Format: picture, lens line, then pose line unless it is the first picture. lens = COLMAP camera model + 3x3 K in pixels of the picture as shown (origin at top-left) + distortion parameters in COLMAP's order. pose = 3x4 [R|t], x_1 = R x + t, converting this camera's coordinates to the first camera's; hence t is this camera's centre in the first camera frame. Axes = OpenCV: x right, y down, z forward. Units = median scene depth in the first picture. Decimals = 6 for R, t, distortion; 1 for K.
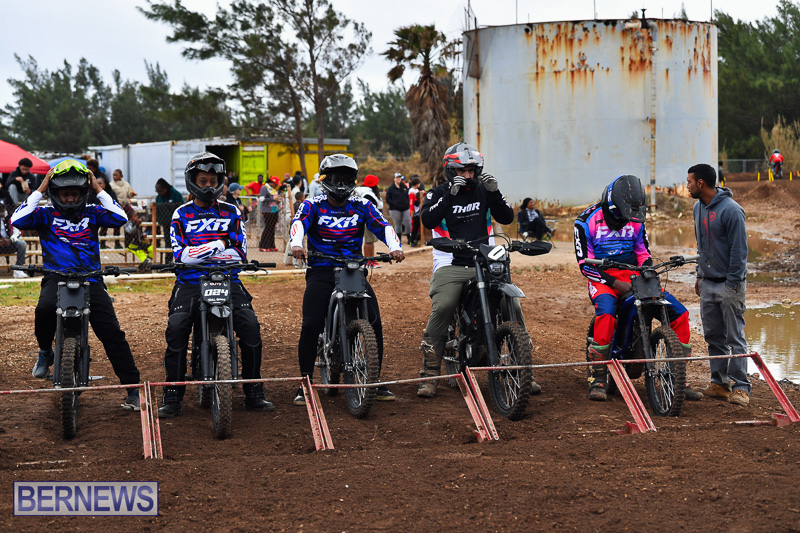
lens RADIAL K [[1563.4, 0, 400.7], [0, 1563.4, 266.9], [0, 0, 1]] dist [-0.009206, 0.000000]
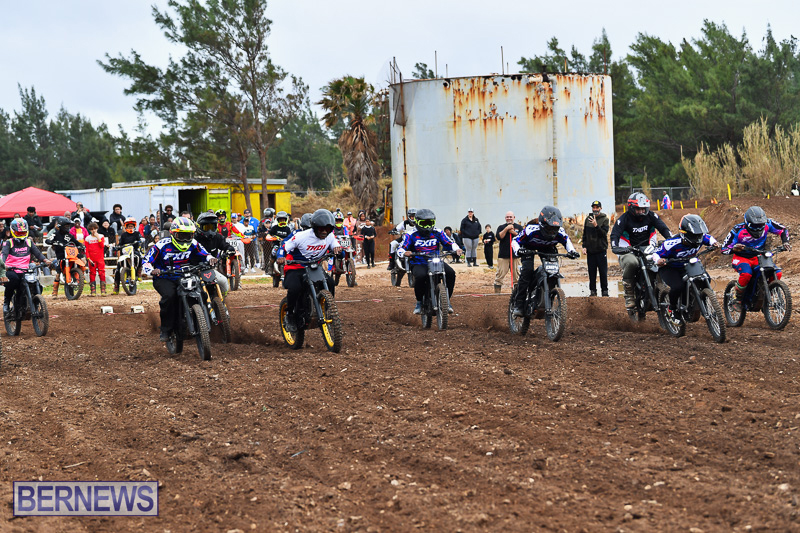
lens RADIAL K [[1936.0, 0, 396.1], [0, 1936.0, 268.1], [0, 0, 1]] dist [0.384874, 0.000000]
pose [[0.998474, -0.019397, 0.051701, -0.030197], [0.020815, 0.999418, -0.027033, 0.021251], [-0.051147, 0.028068, 0.998297, -0.397962]]
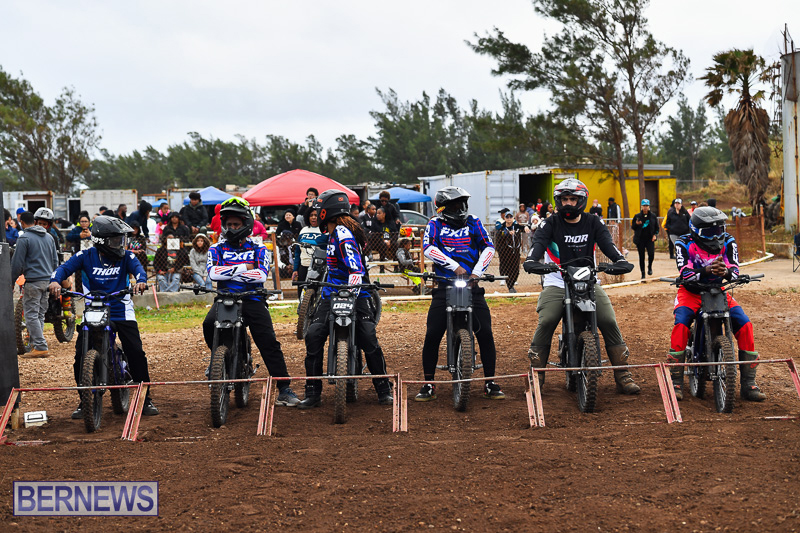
lens RADIAL K [[1563.4, 0, 400.4], [0, 1563.4, 263.9], [0, 0, 1]] dist [-0.009206, 0.000000]
pose [[0.972713, -0.006689, -0.231913, 0.032801], [0.002582, 0.999835, -0.018005, 0.000822], [0.231995, 0.016915, 0.972570, -0.028777]]
